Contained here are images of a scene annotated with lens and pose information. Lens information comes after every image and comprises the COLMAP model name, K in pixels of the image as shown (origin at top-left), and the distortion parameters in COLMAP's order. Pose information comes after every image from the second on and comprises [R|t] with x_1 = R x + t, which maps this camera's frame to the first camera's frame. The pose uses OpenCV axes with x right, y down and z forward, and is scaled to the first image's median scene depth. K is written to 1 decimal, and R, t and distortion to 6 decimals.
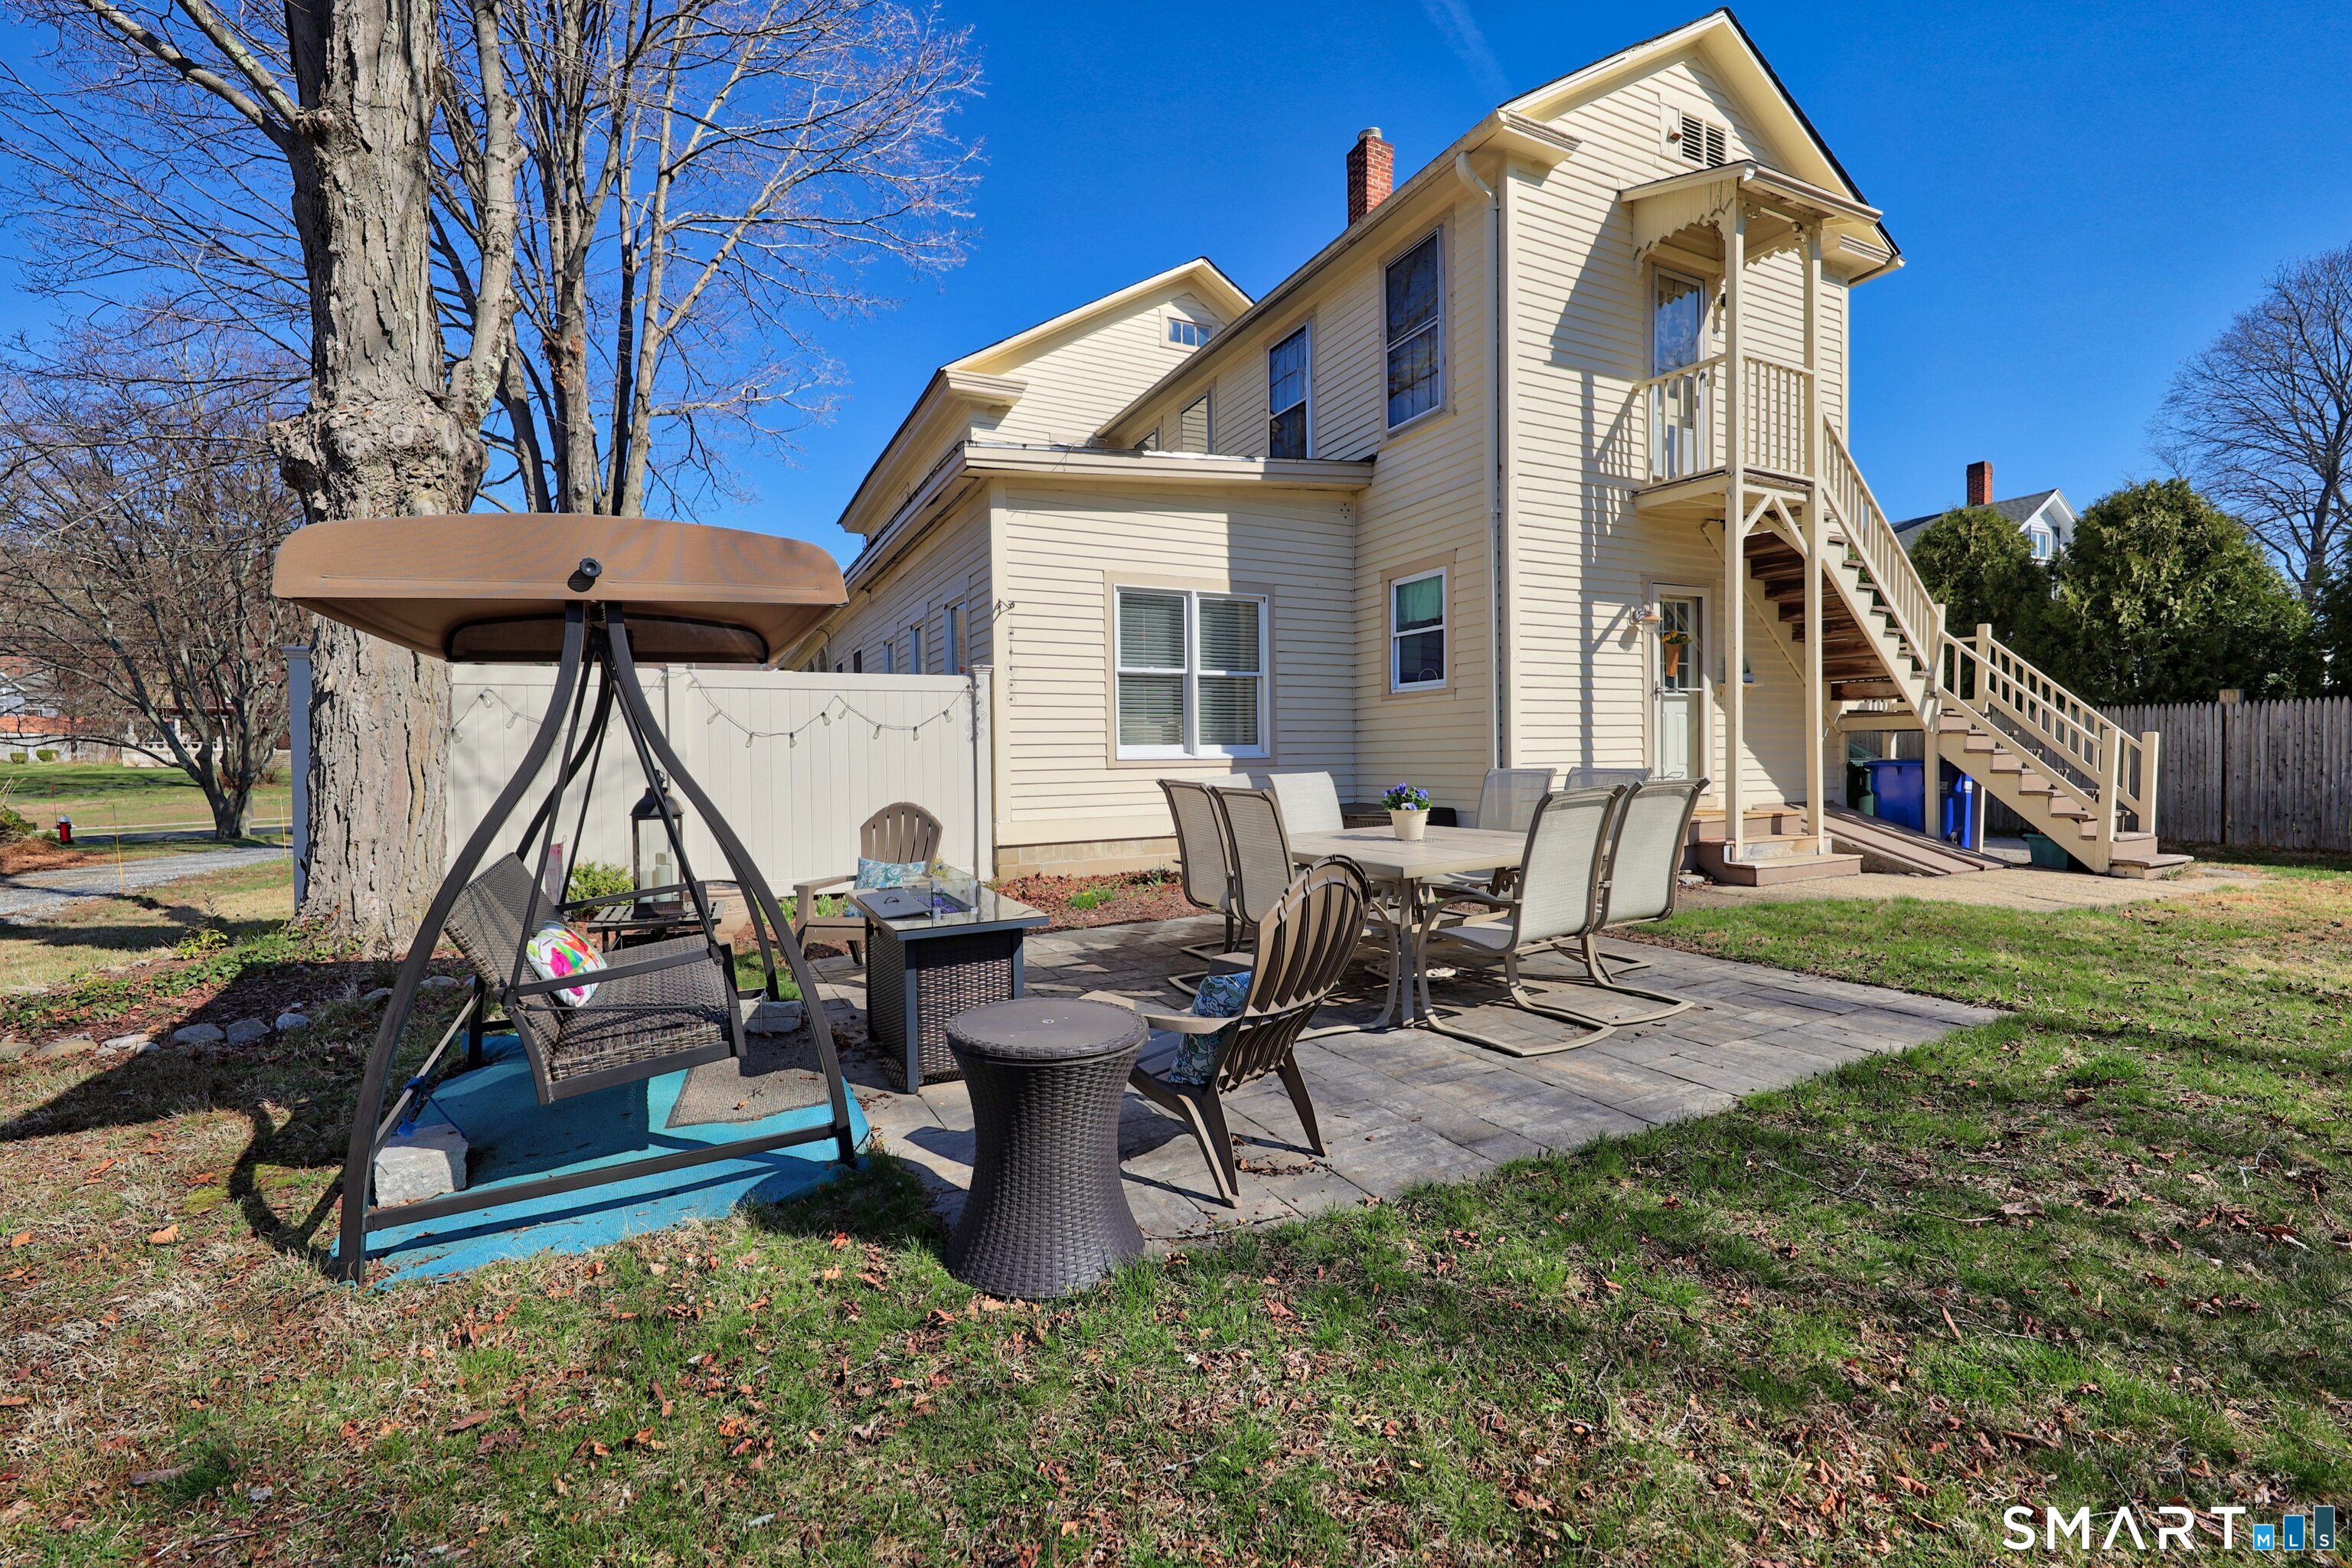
lens RADIAL K [[1011.4, 0, 1176.4], [0, 1011.4, 781.1], [0, 0, 1]] dist [0.000633, -0.000019]
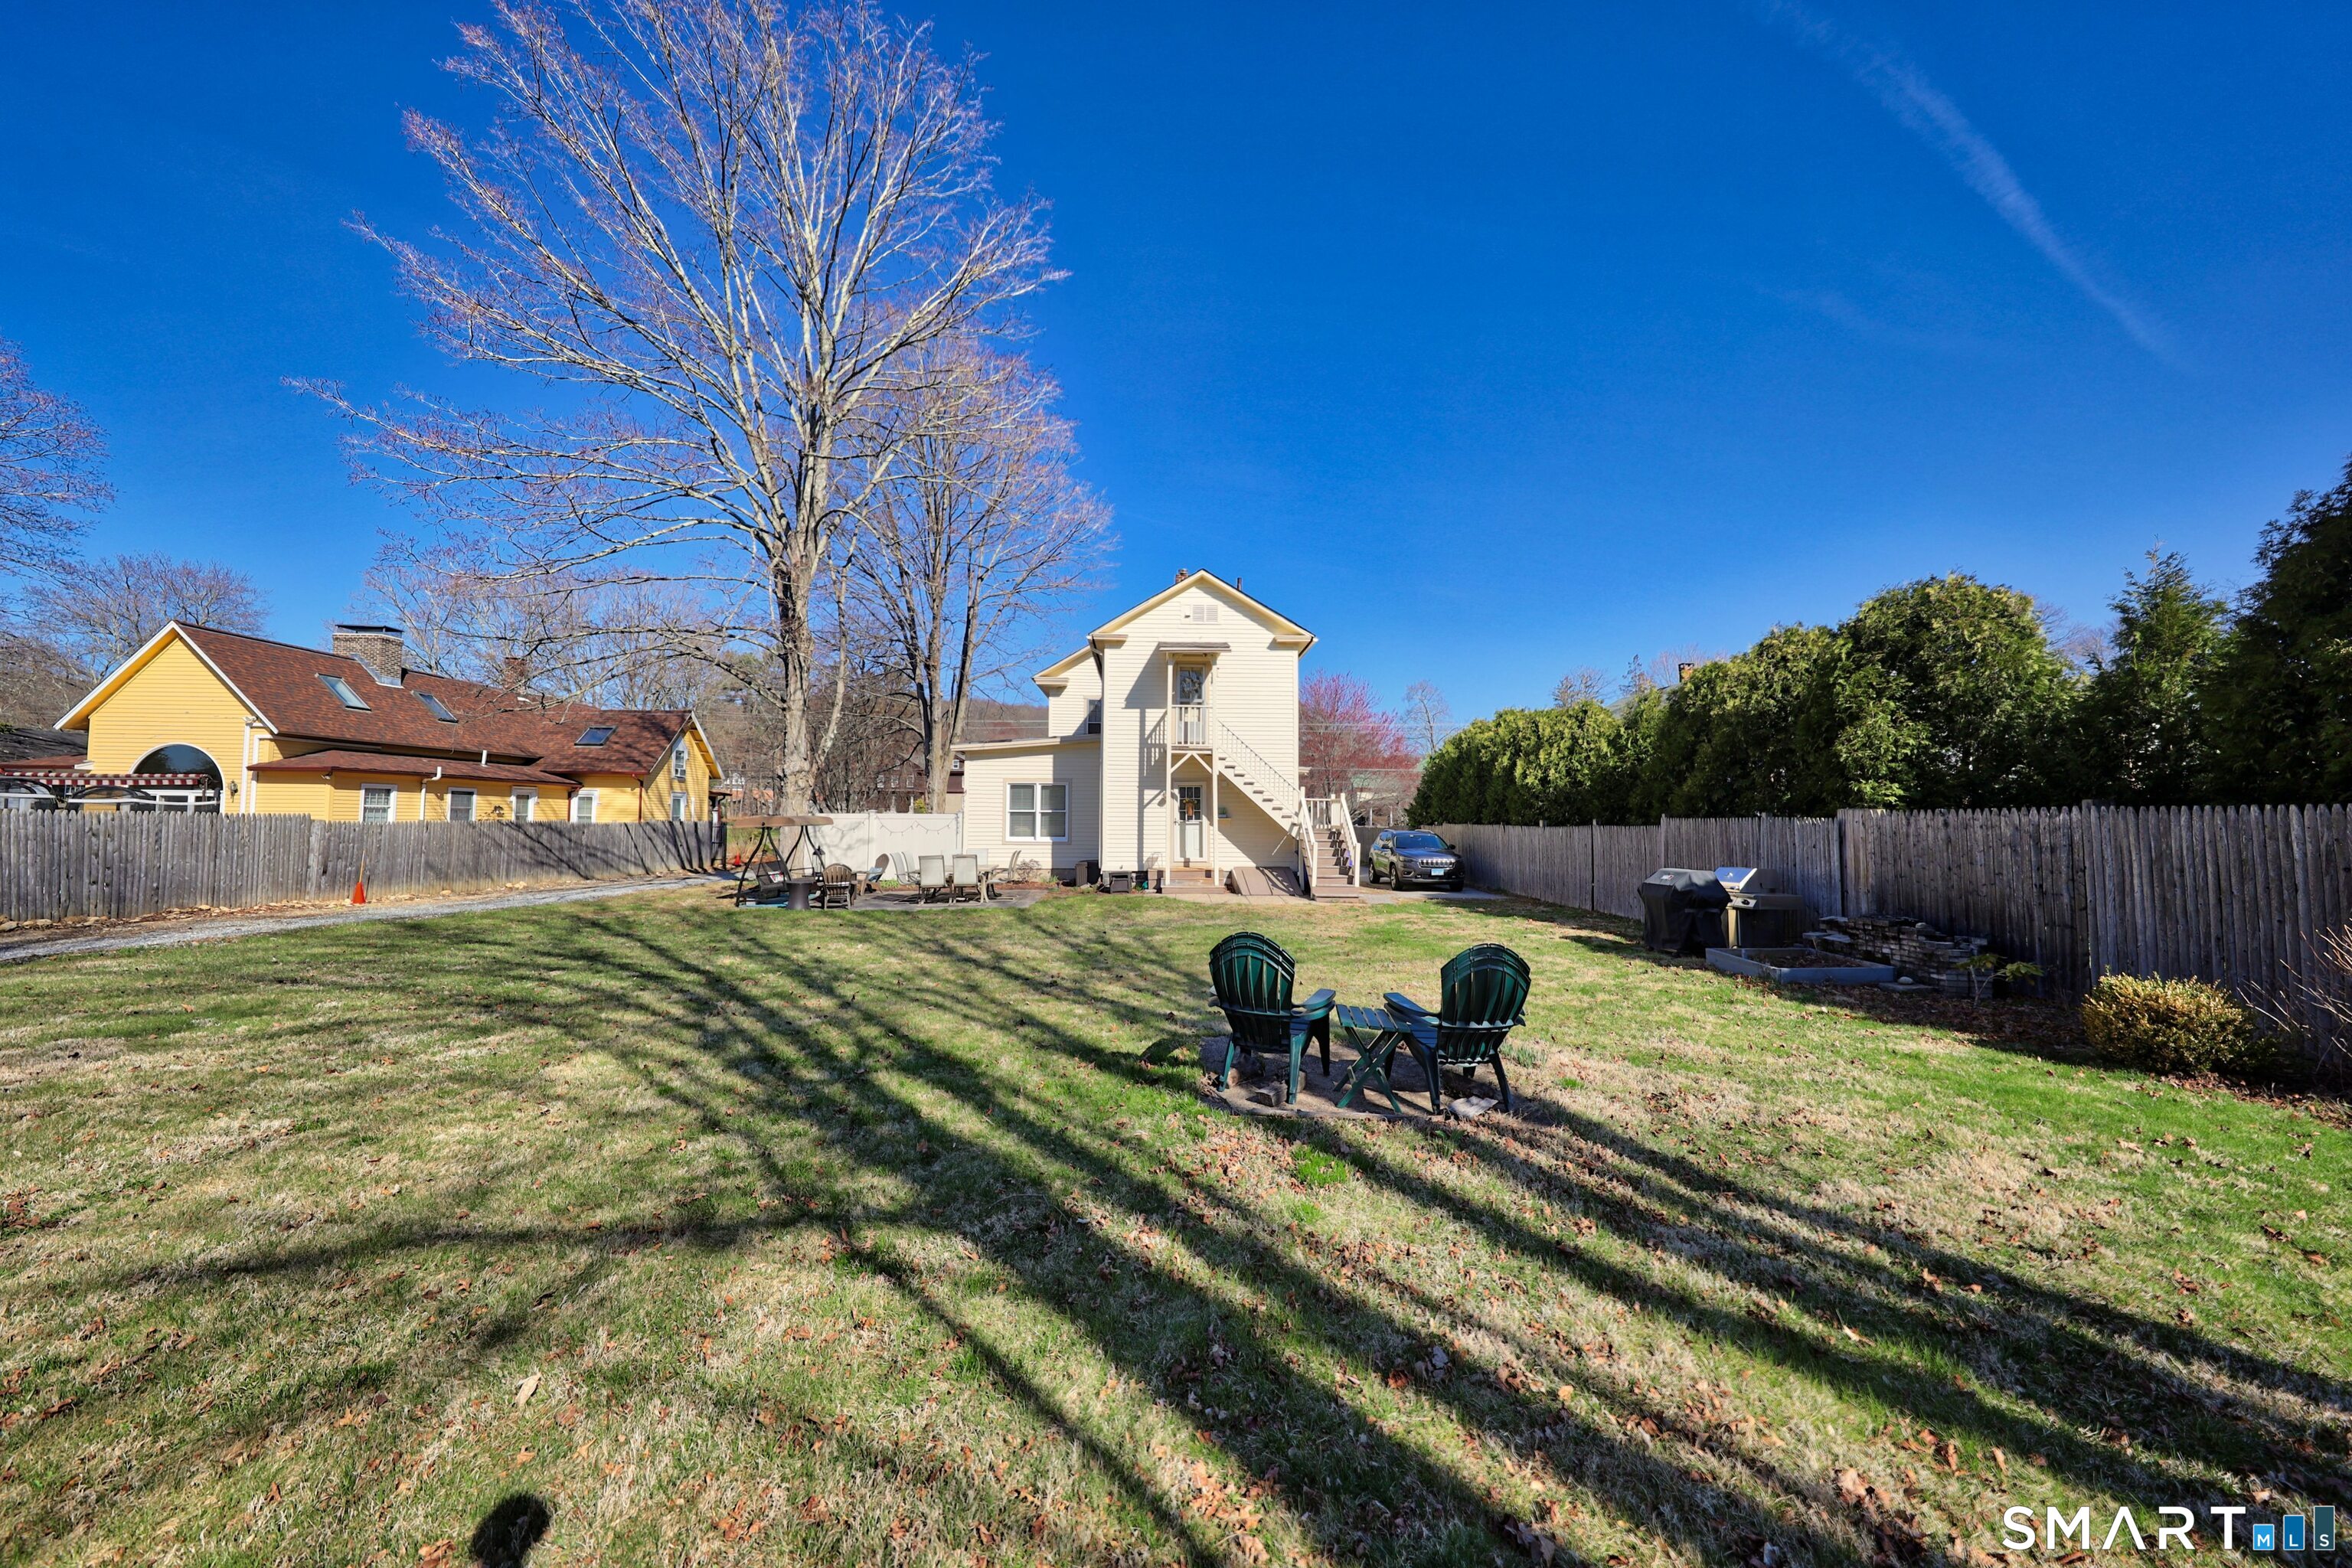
lens RADIAL K [[811.7, 0, 1174.9], [0, 811.7, 783.0], [0, 0, 1]] dist [-0.000271, -0.000001]
pose [[0.908772, 0.000531, -0.417292, 1.361994], [-0.029204, 0.997628, -0.062332, -0.056997], [0.416269, 0.068832, 0.906632, -0.945096]]
